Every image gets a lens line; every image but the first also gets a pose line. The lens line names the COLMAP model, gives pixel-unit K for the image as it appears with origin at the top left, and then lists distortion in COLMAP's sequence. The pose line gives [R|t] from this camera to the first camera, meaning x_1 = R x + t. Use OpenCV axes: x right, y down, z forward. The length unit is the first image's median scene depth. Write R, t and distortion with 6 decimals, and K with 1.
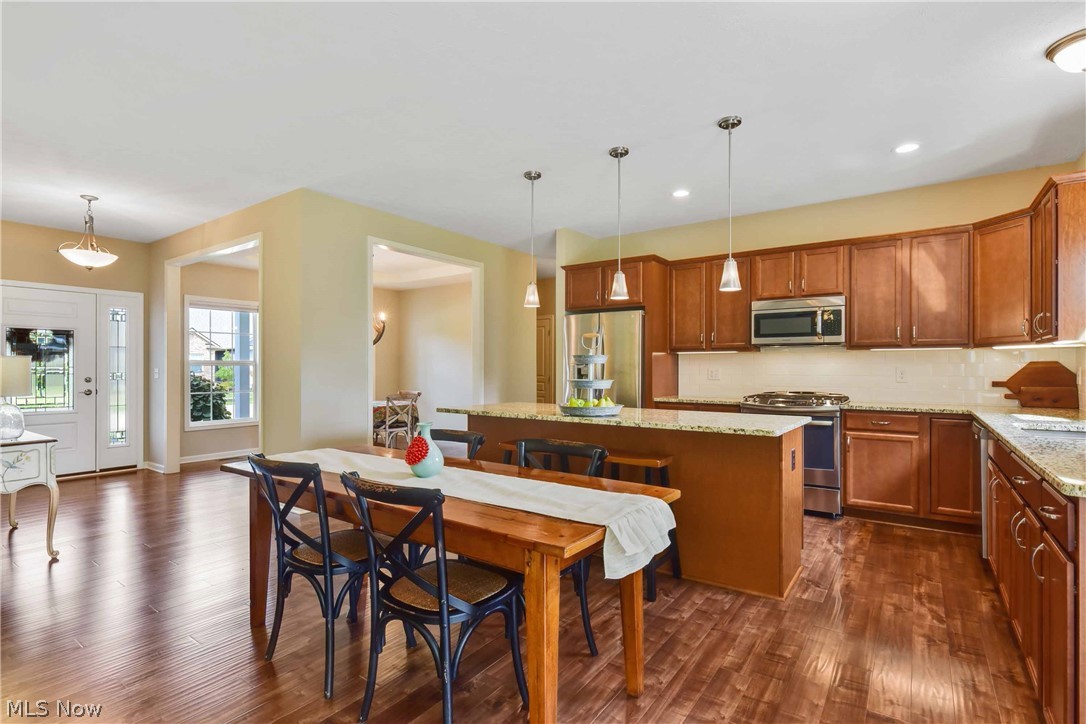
lens RADIAL K [[528.8, 0, 540.1], [0, 528.8, 367.3], [0, 0, 1]] dist [0.004816, 0.002384]
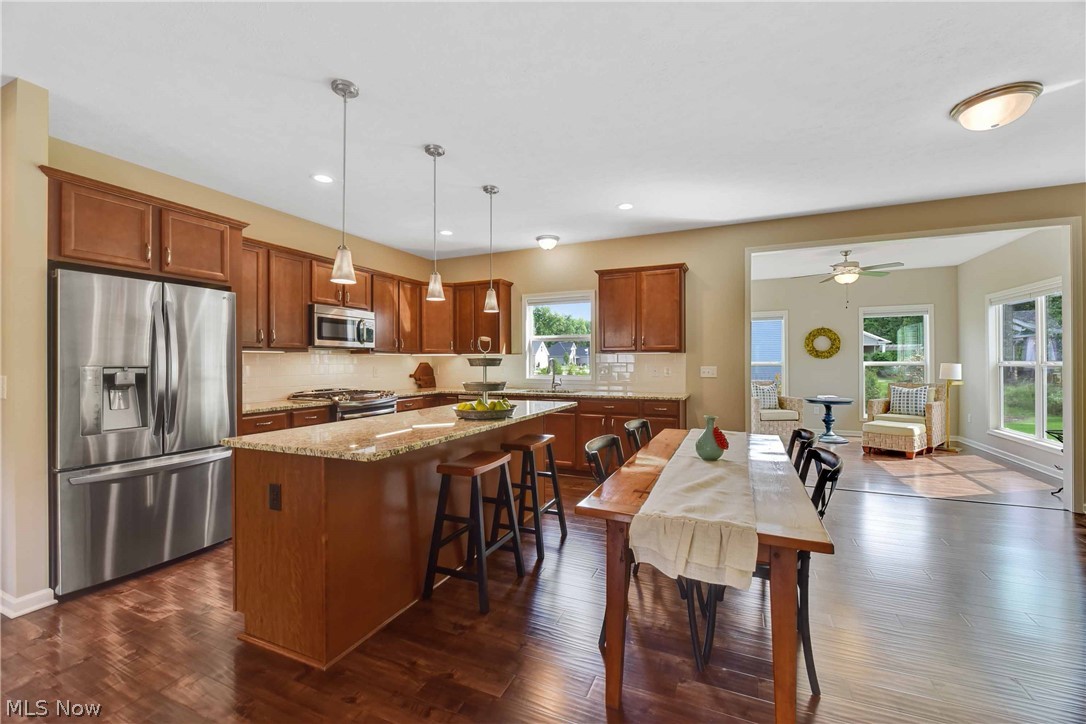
lens RADIAL K [[440.5, 0, 544.6], [0, 440.5, 360.5], [0, 0, 1]] dist [-0.001764, -0.001389]
pose [[-0.206667, 0.004181, 0.978402, -0.526553], [0.004620, 0.999984, -0.003297, -0.009789], [-0.978400, 0.003839, -0.206683, 0.742716]]
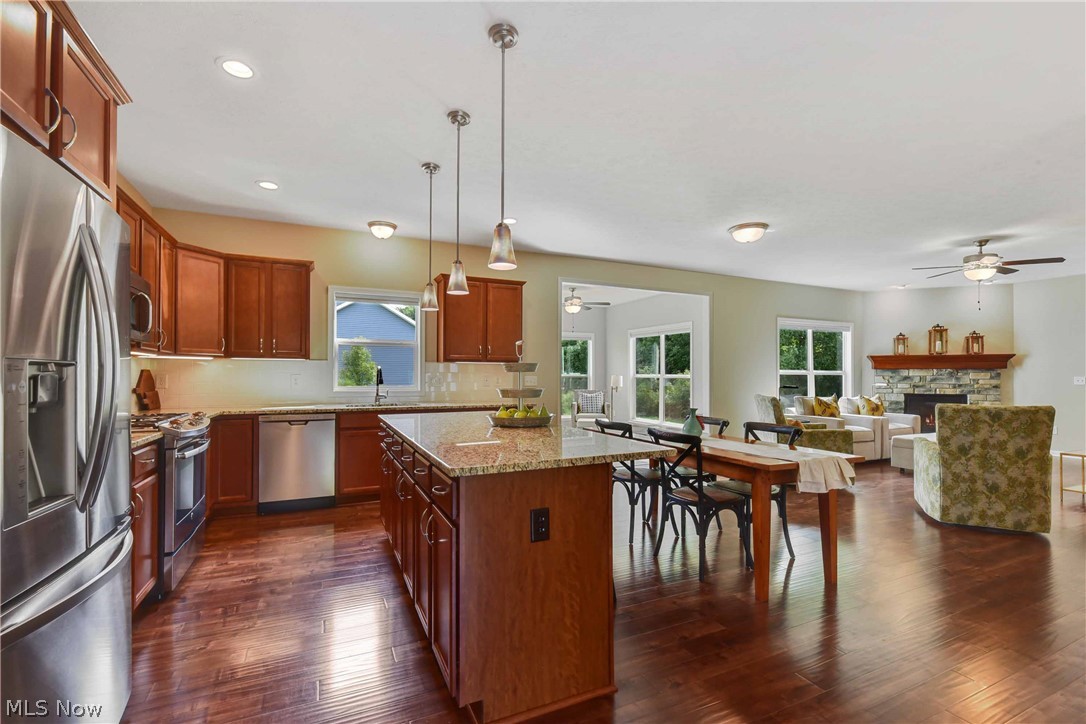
lens RADIAL K [[480.1, 0, 544.1], [0, 480.1, 373.4], [0, 0, 1]] dist [0.003124, -0.002120]
pose [[-0.870650, 0.001015, 0.491902, -0.259871], [-0.001608, 0.999987, -0.004908, 0.000568], [-0.491901, -0.005064, -0.870636, 1.215076]]
